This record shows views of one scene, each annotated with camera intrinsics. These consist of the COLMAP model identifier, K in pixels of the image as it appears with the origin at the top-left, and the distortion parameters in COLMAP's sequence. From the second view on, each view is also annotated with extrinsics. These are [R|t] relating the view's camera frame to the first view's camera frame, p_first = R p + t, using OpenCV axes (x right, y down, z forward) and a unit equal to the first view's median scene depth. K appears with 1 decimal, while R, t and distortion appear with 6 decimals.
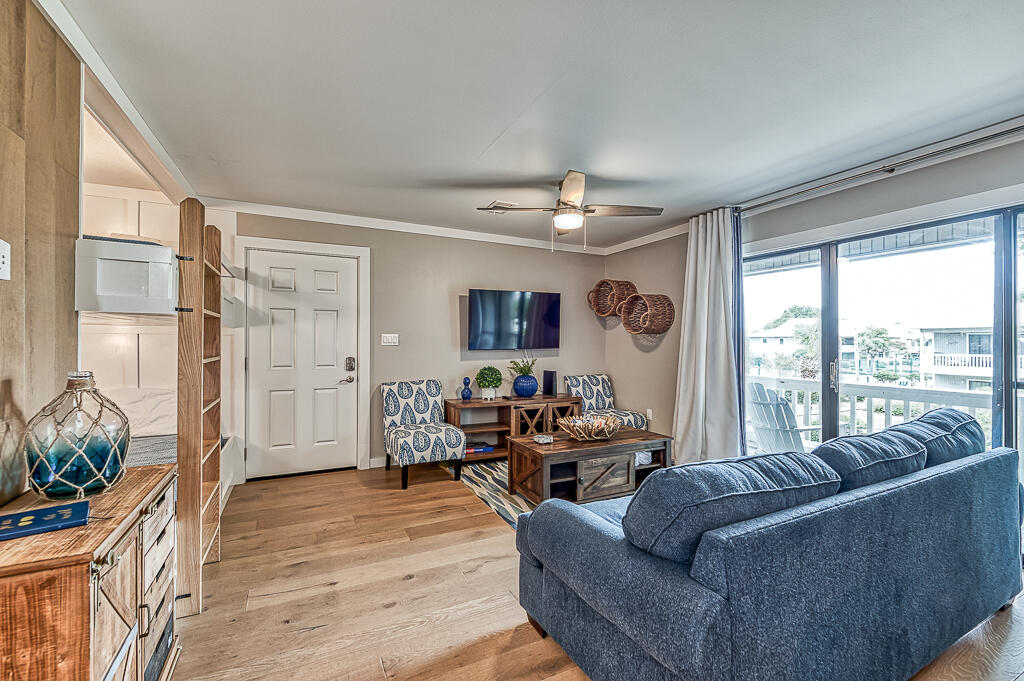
lens RADIAL K [[429.5, 0, 514.8], [0, 429.5, 348.5], [0, 0, 1]] dist [-0.008791, 0.000022]
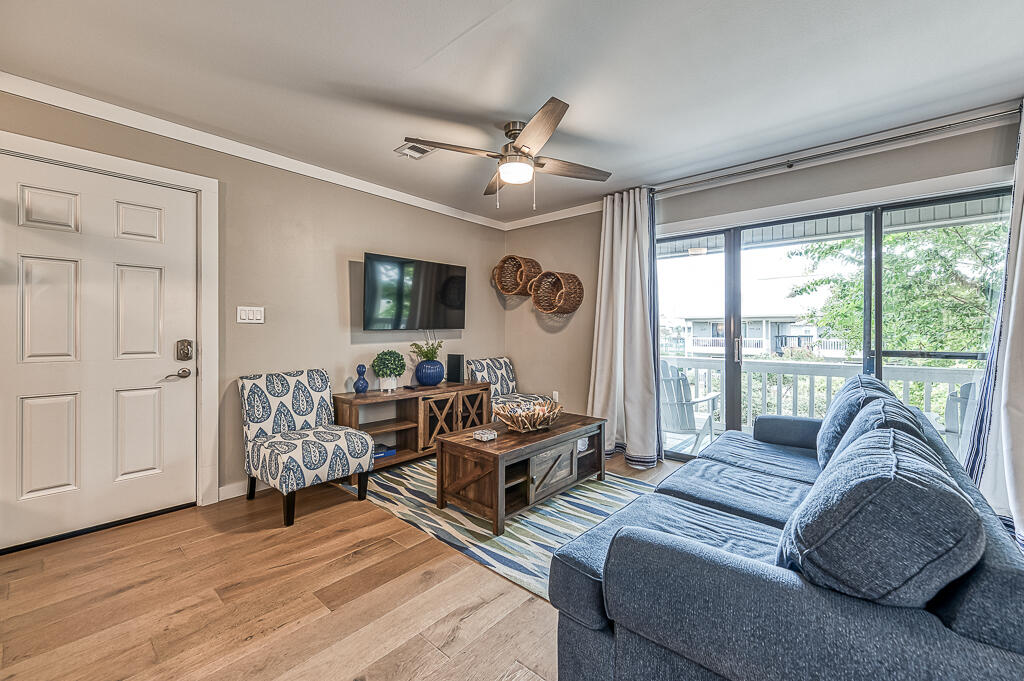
lens RADIAL K [[405.0, 0, 516.0], [0, 405.0, 334.6], [0, 0, 1]] dist [0.004902, -0.001679]
pose [[0.926086, -0.006892, 0.377251, -0.141355], [0.008555, 0.999960, -0.002731, 0.017212], [-0.377216, 0.005756, 0.926107, 0.211657]]
